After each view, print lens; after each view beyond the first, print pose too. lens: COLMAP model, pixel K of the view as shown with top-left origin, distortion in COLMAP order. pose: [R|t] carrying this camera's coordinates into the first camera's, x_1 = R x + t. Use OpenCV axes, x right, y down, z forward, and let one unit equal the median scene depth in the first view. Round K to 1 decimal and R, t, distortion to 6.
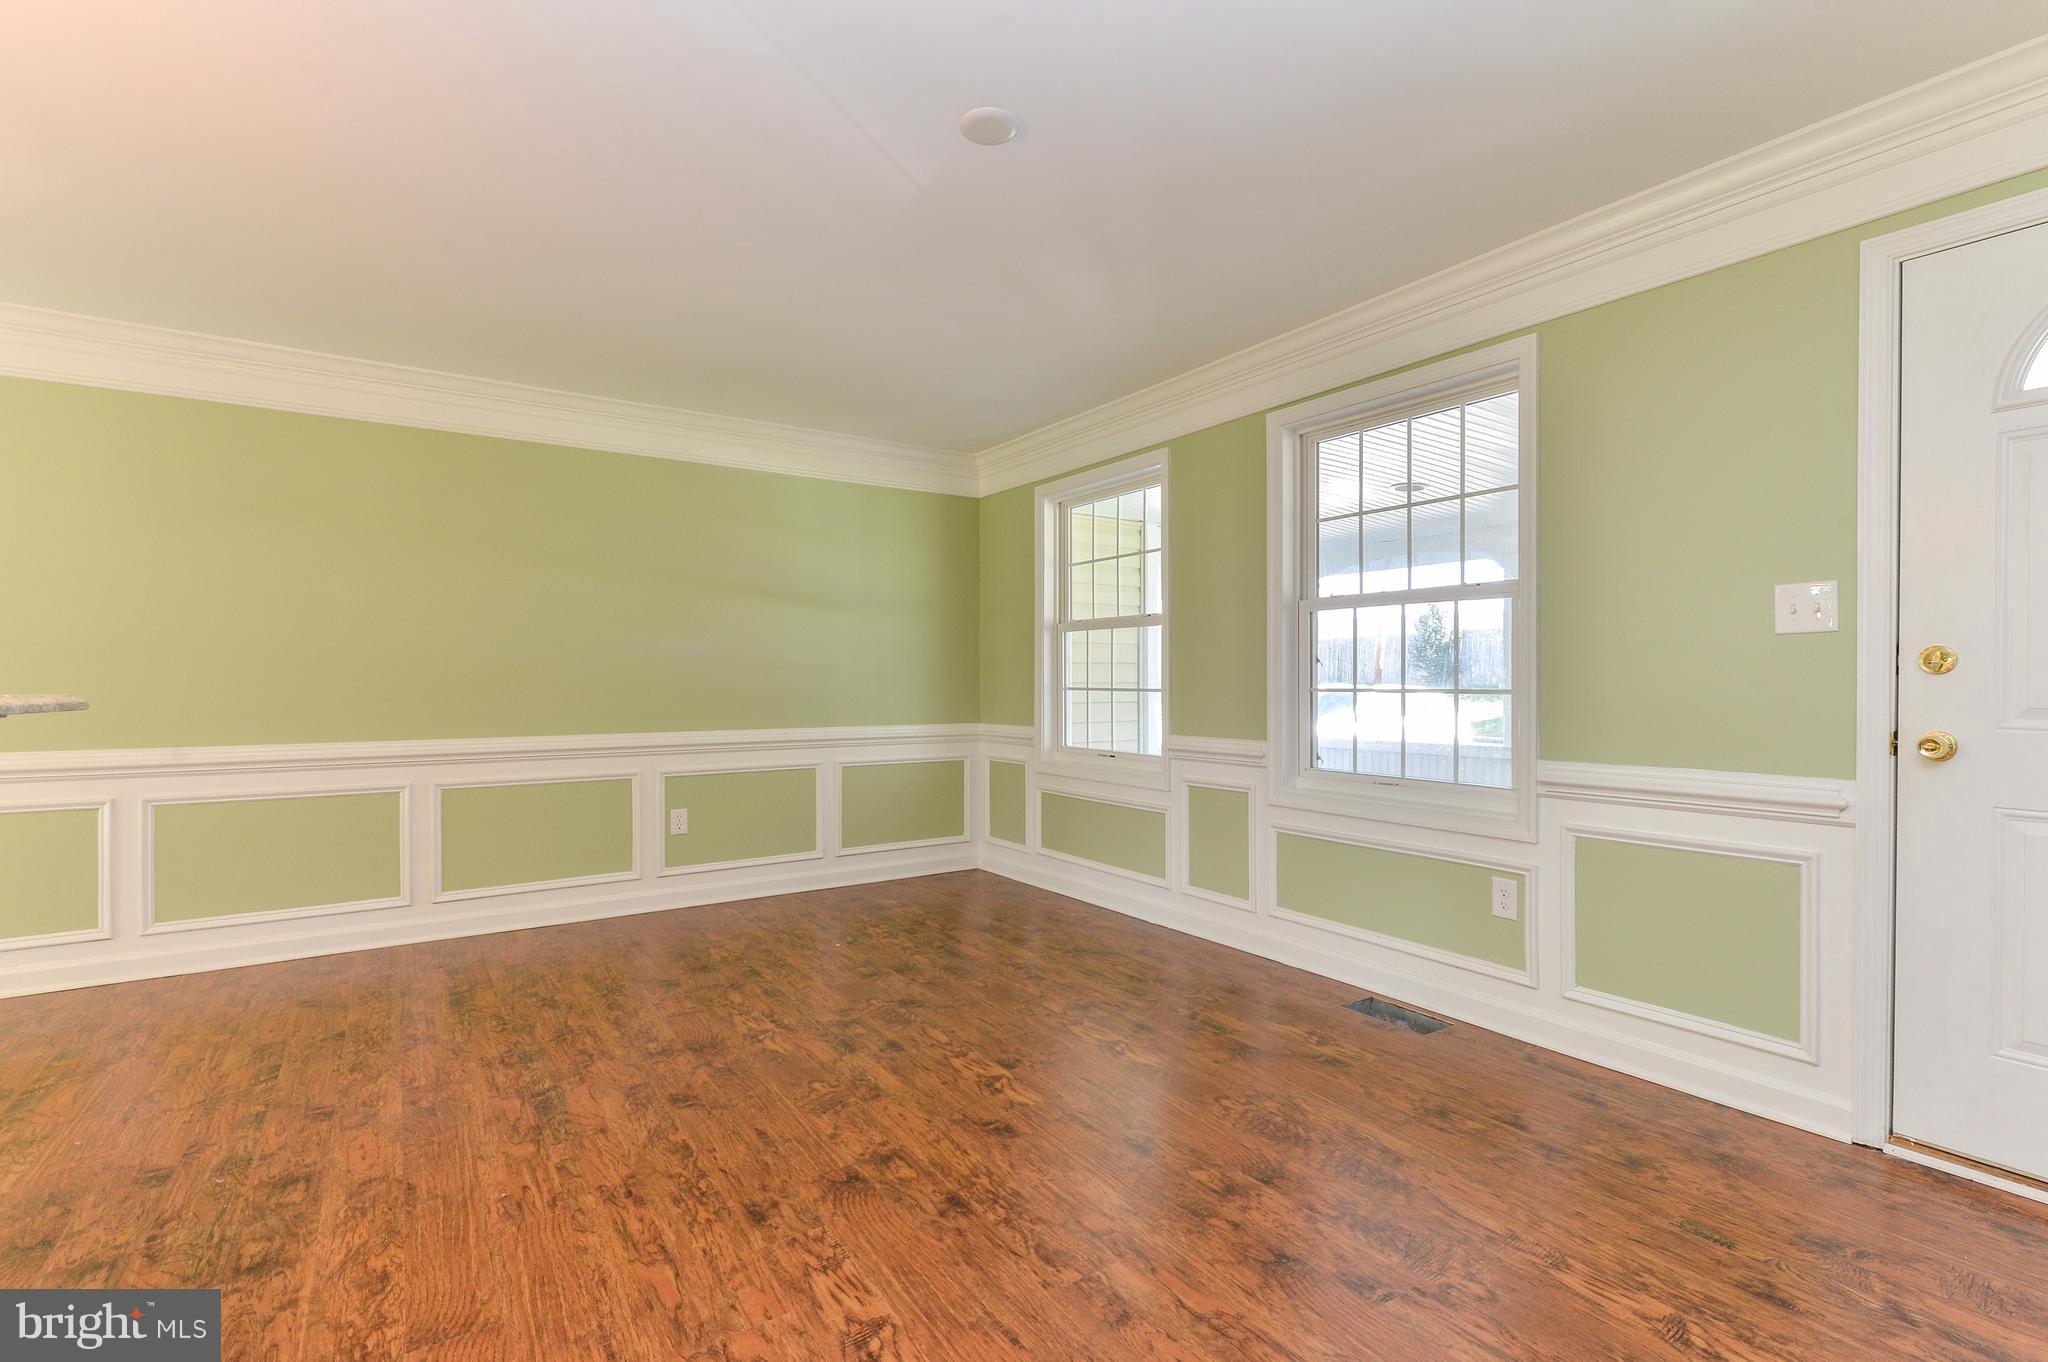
lens RADIAL K [[942.7, 0, 1024.0], [0, 942.7, 681.0], [0, 0, 1]] dist [0.001091, 0.000086]
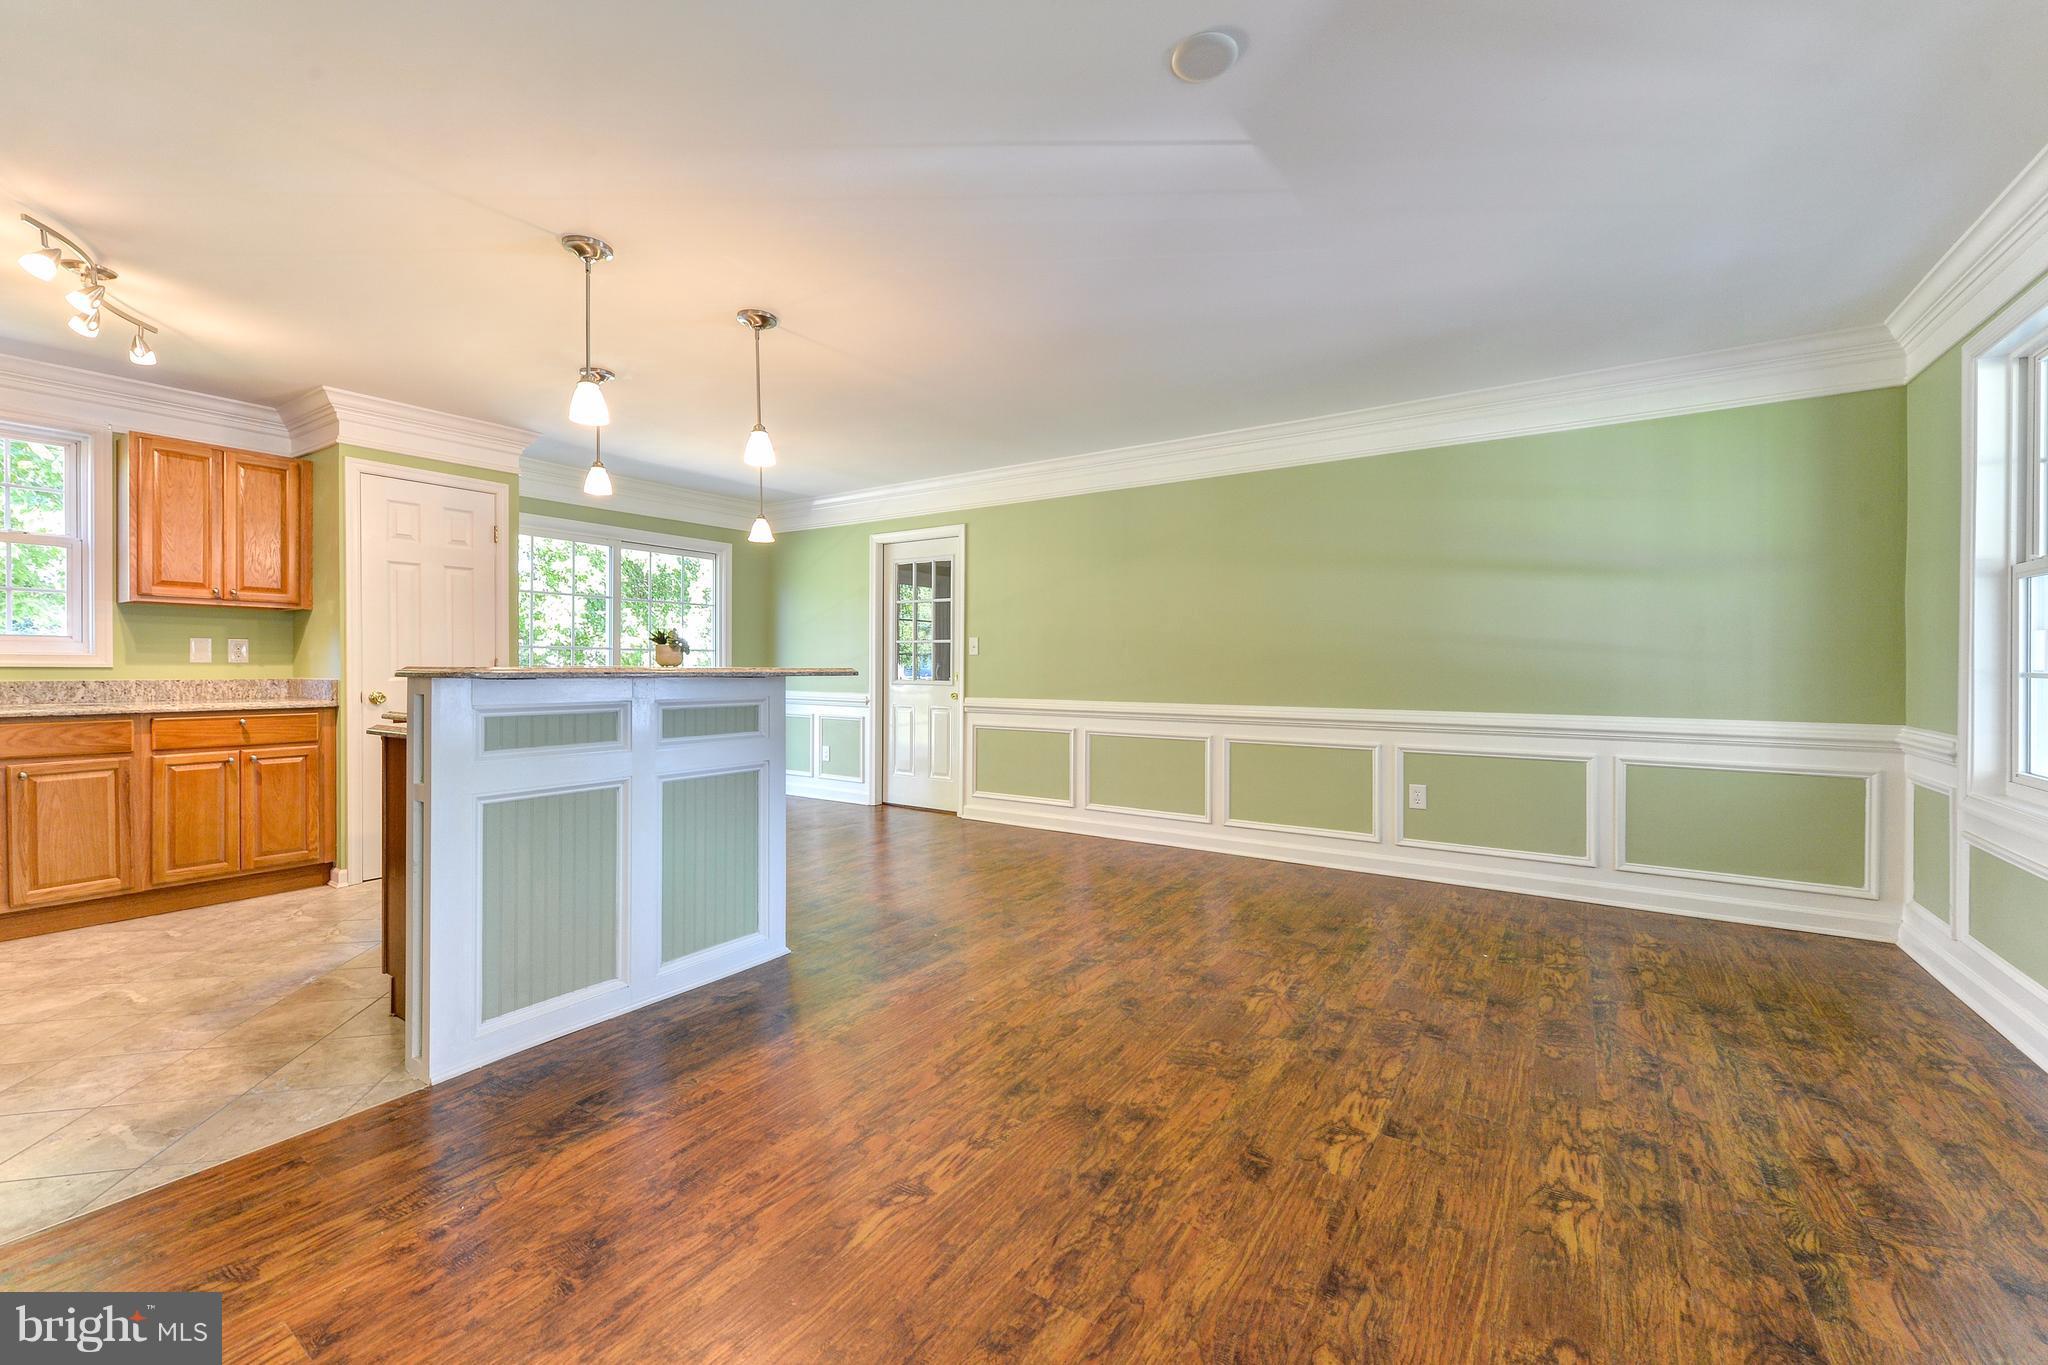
lens RADIAL K [[817.5, 0, 1026.3], [0, 817.5, 661.2], [0, 0, 1]] dist [0.001969, -0.000071]
pose [[0.373898, 0.000291, -0.927470, 0.453671], [-0.001247, 0.999999, -0.000189, 0.000504], [0.927469, 0.001227, 0.373898, 0.380968]]
